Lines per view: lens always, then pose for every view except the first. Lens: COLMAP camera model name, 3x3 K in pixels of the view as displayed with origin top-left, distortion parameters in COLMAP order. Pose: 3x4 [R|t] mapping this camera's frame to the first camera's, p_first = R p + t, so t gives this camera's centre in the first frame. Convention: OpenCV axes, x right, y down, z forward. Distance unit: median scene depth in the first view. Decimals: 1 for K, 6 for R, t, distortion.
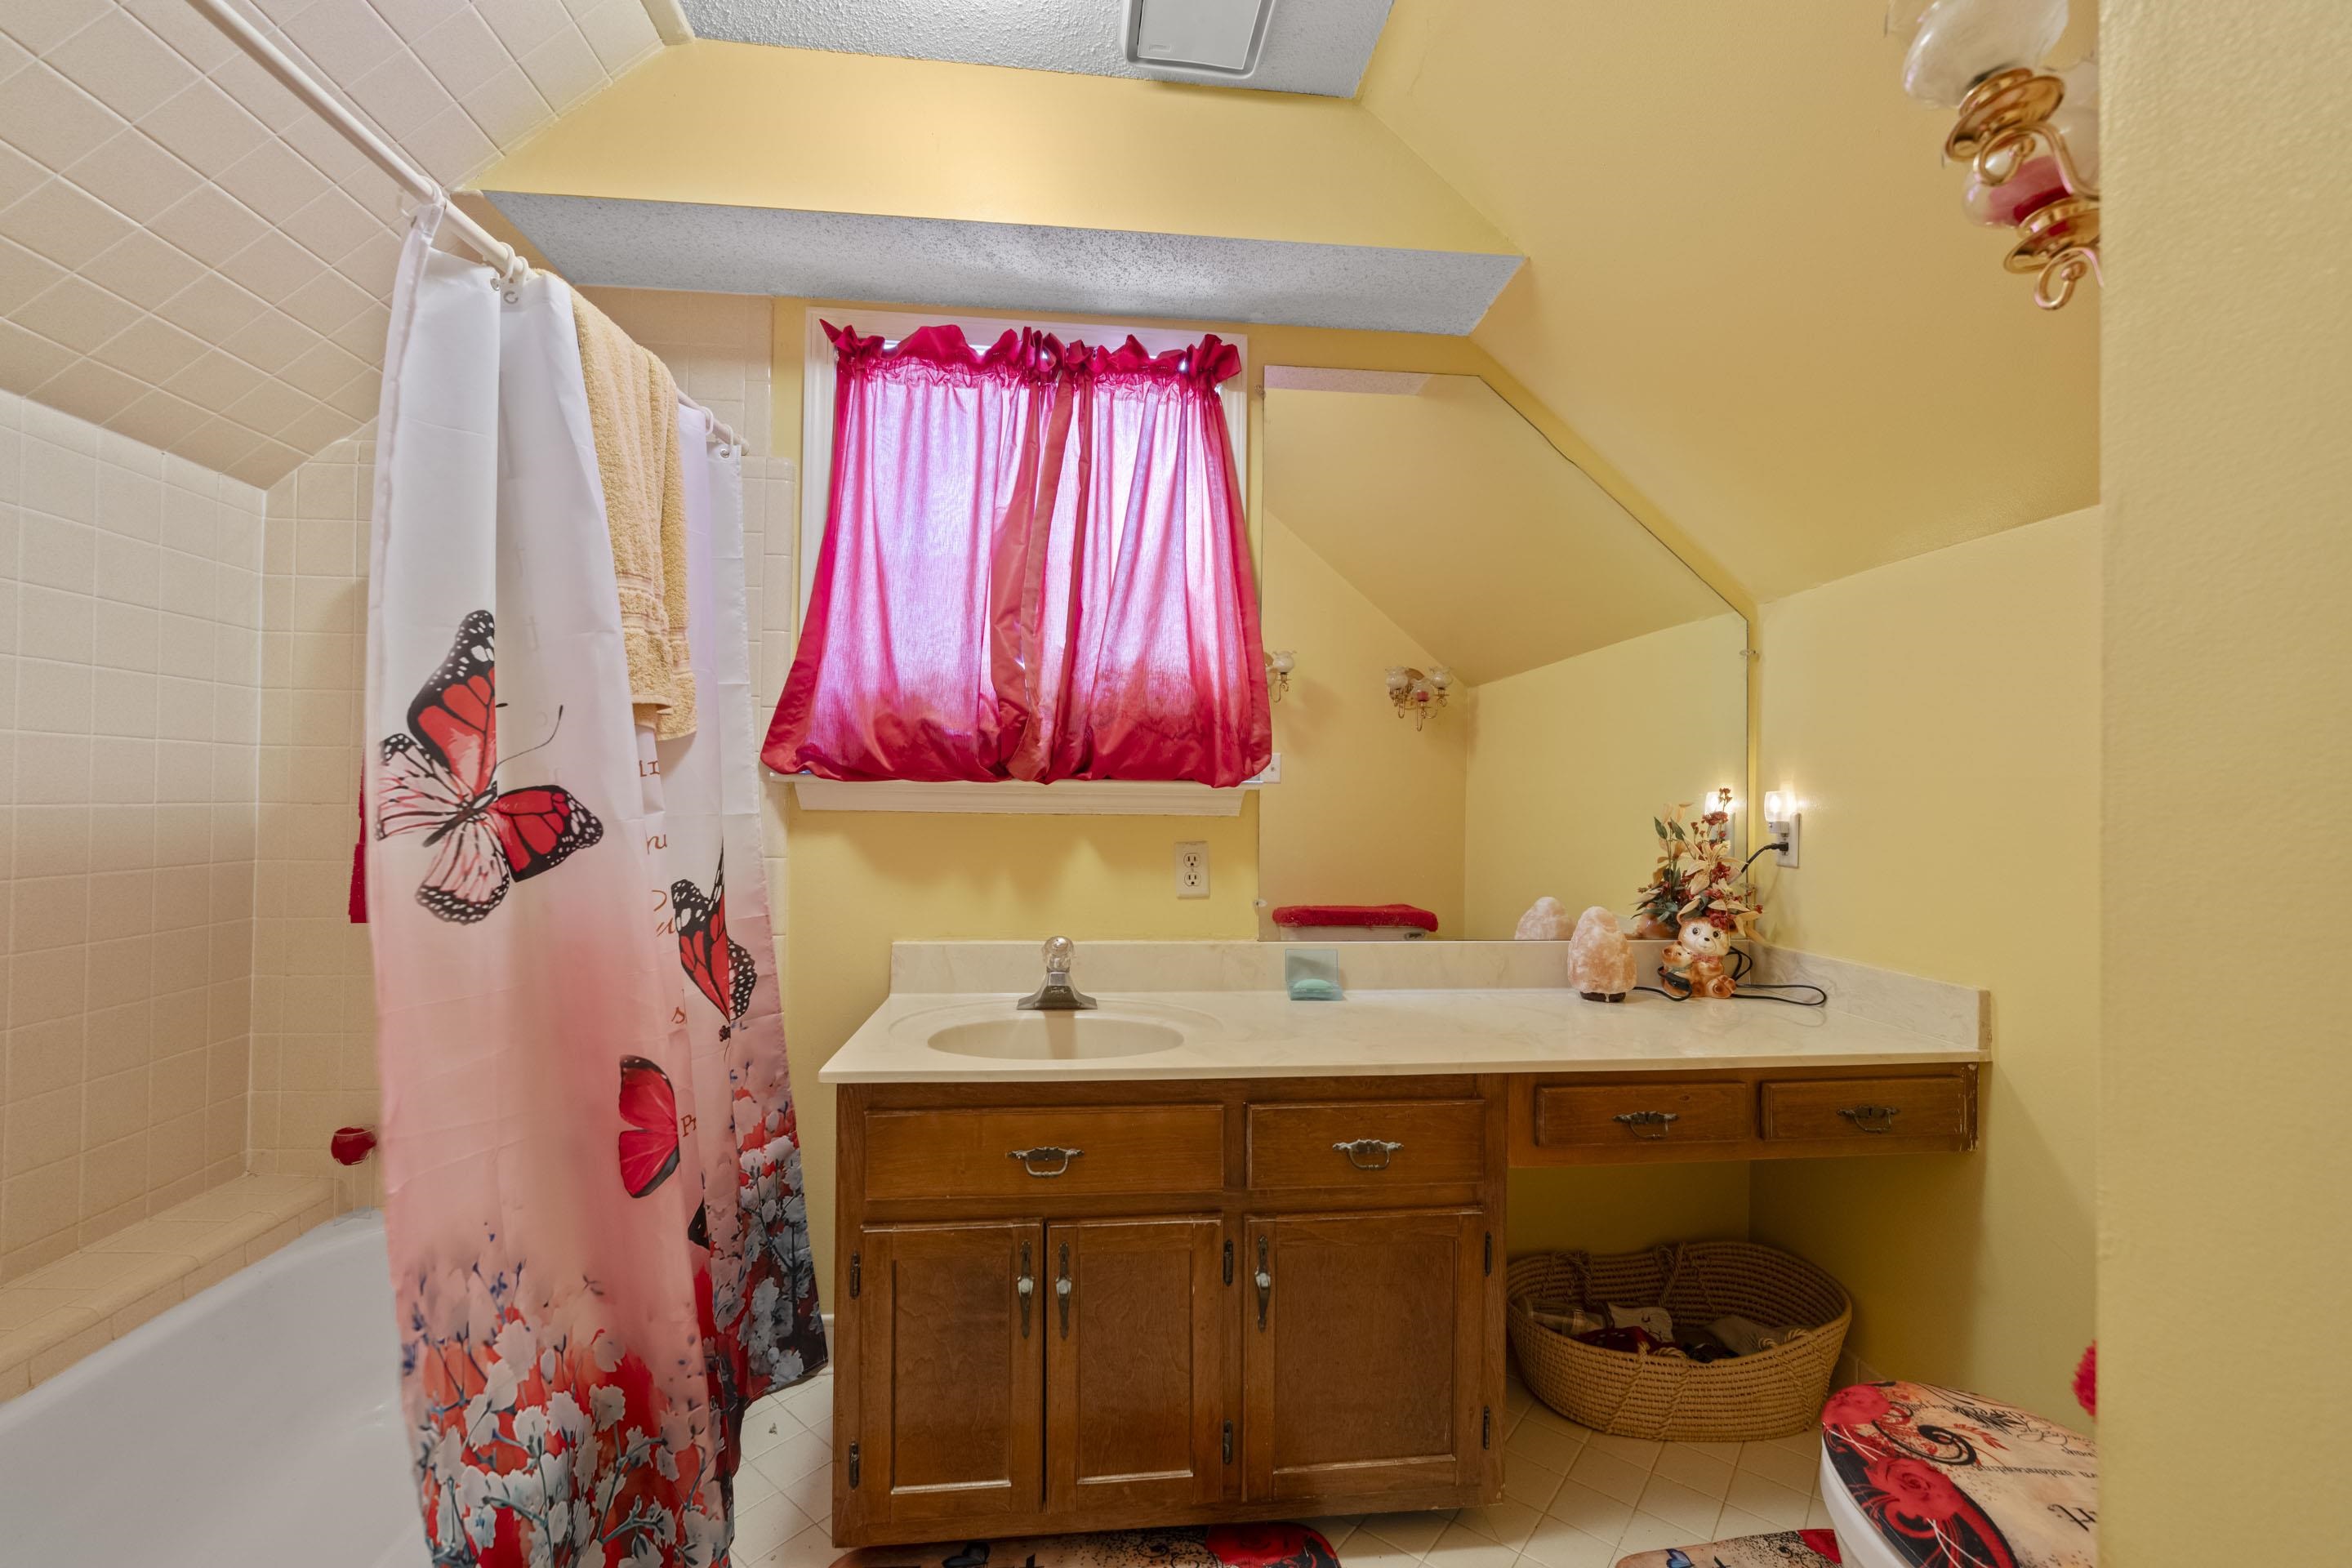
lens RADIAL K [[948.9, 0, 1177.9], [0, 948.9, 788.3], [0, 0, 1]] dist [-0.004151, -0.000010]
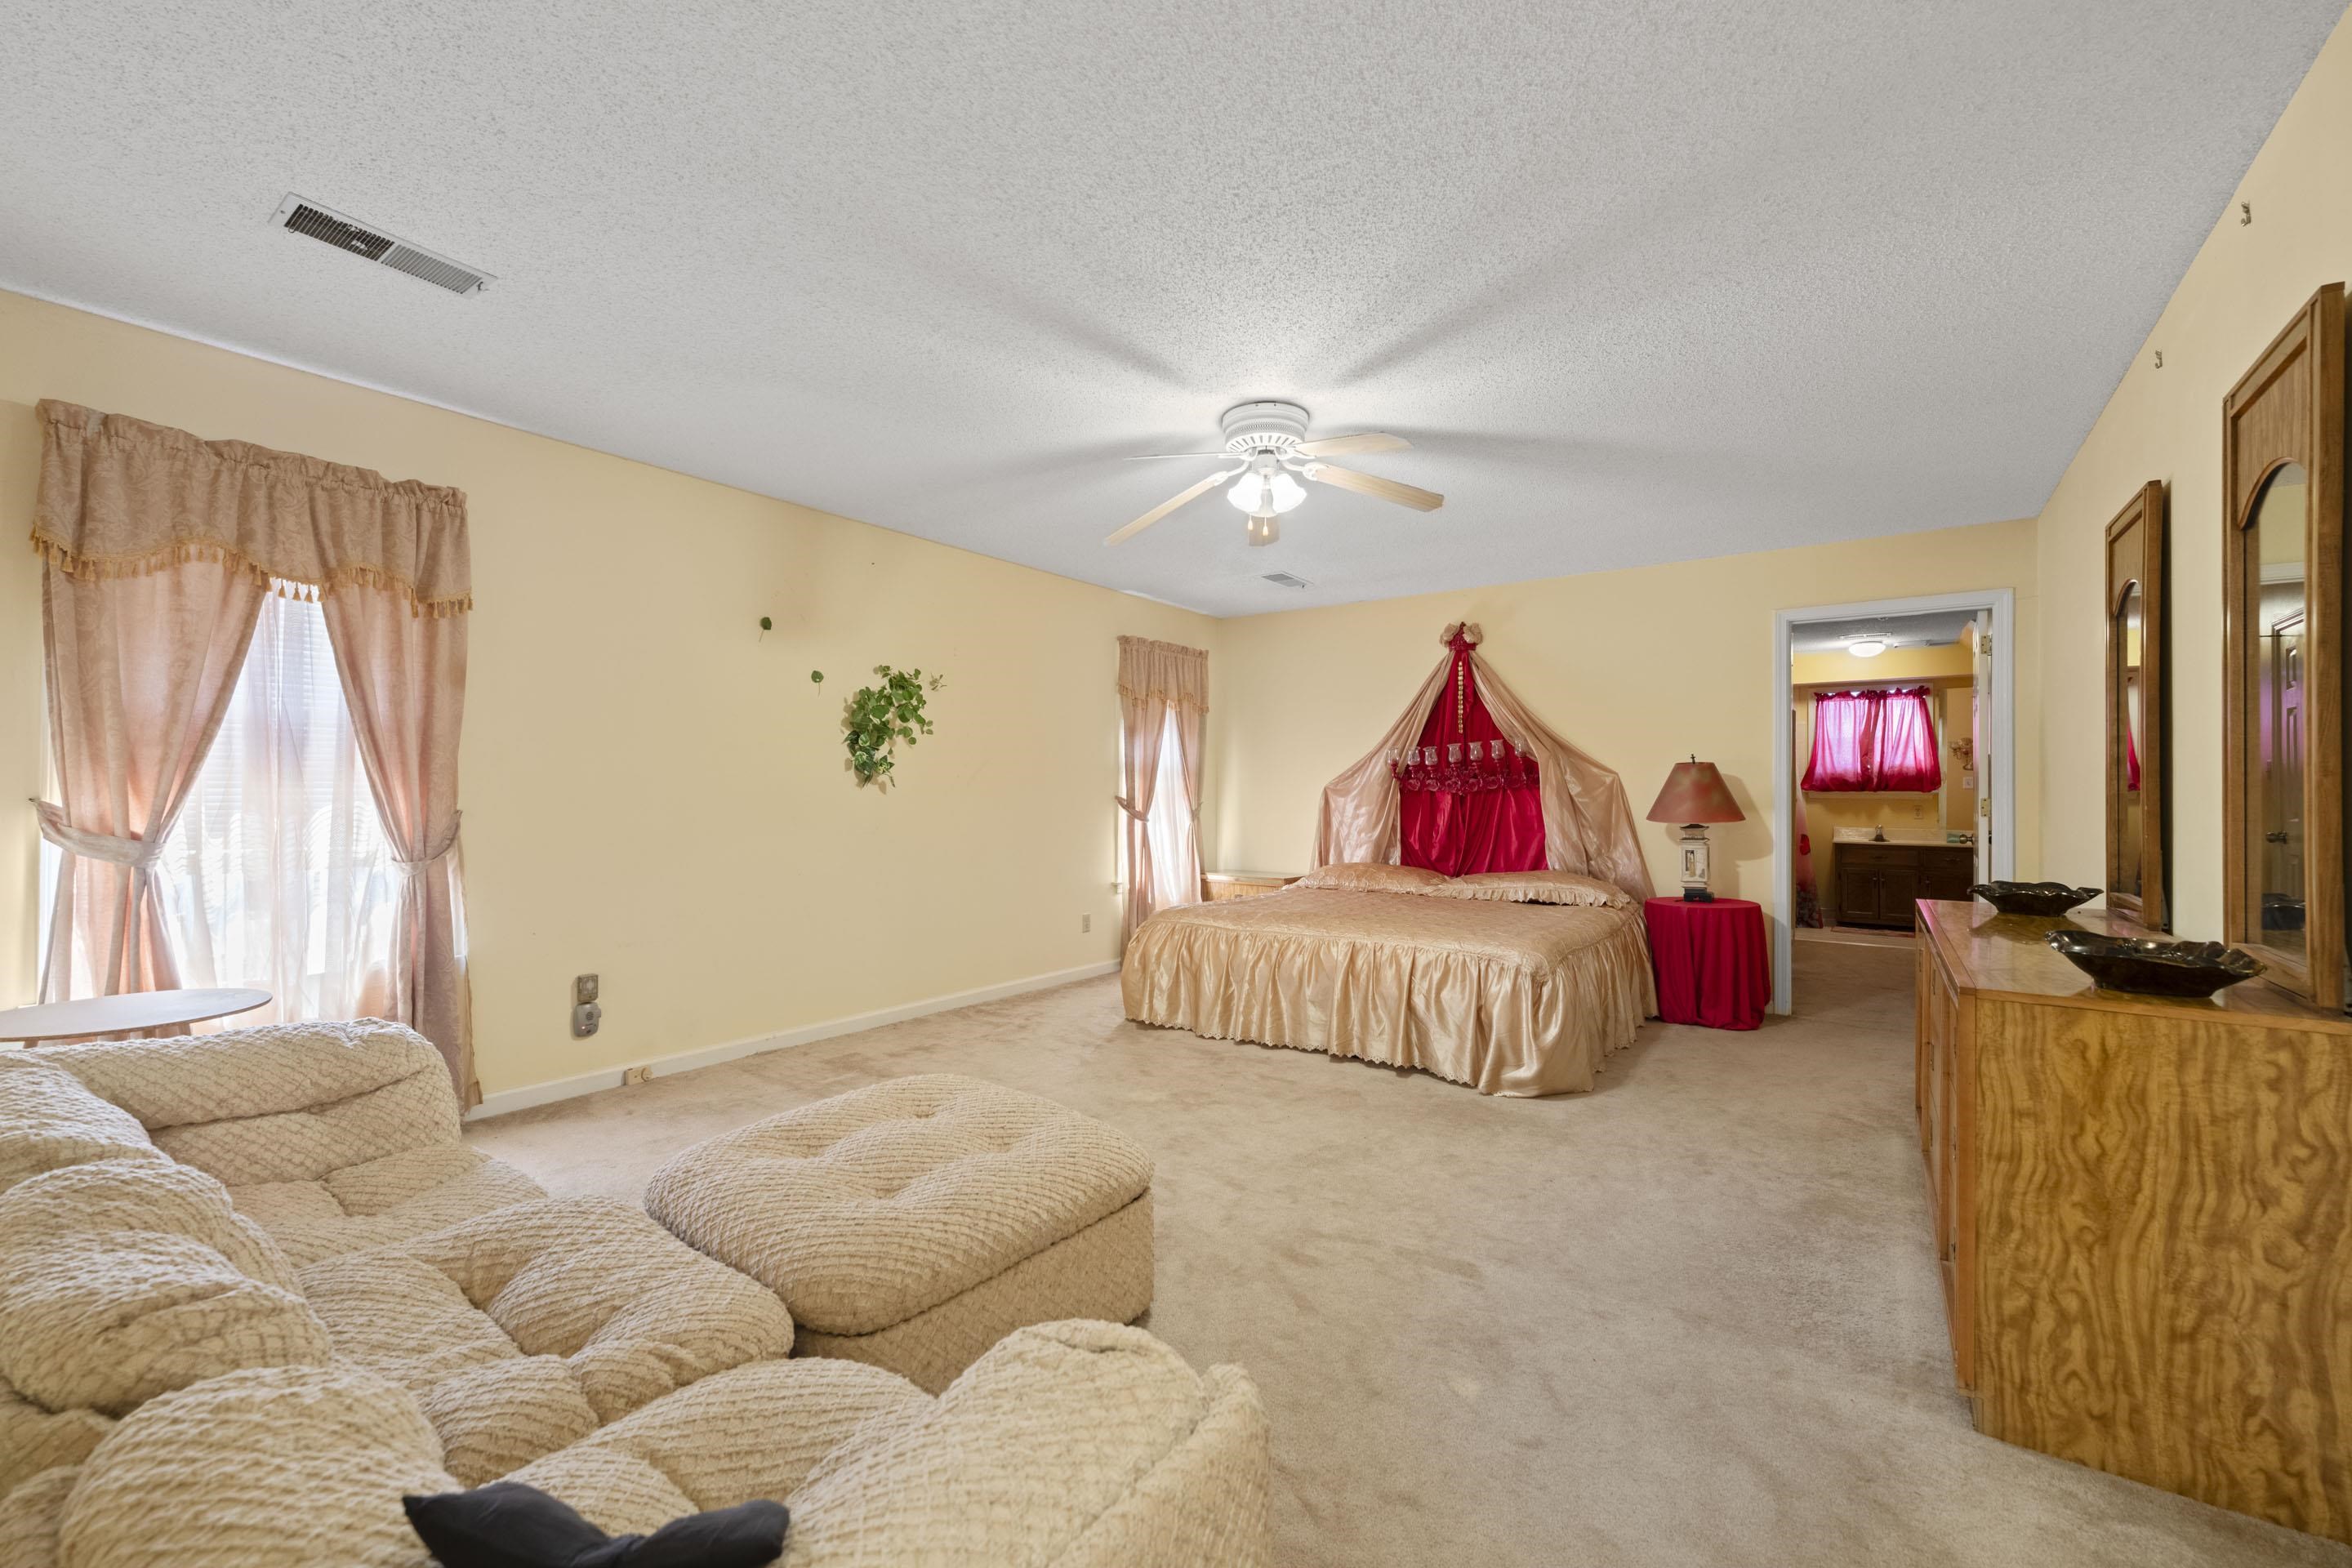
lens RADIAL K [[948.9, 0, 1176.7], [0, 948.9, 793.6], [0, 0, 1]] dist [-0.004151, -0.000010]
pose [[0.731661, -0.009881, -0.681597, 0.479662], [0.008197, 0.999950, -0.005696, 0.001360], [0.681620, -0.001420, 0.731705, -4.386019]]
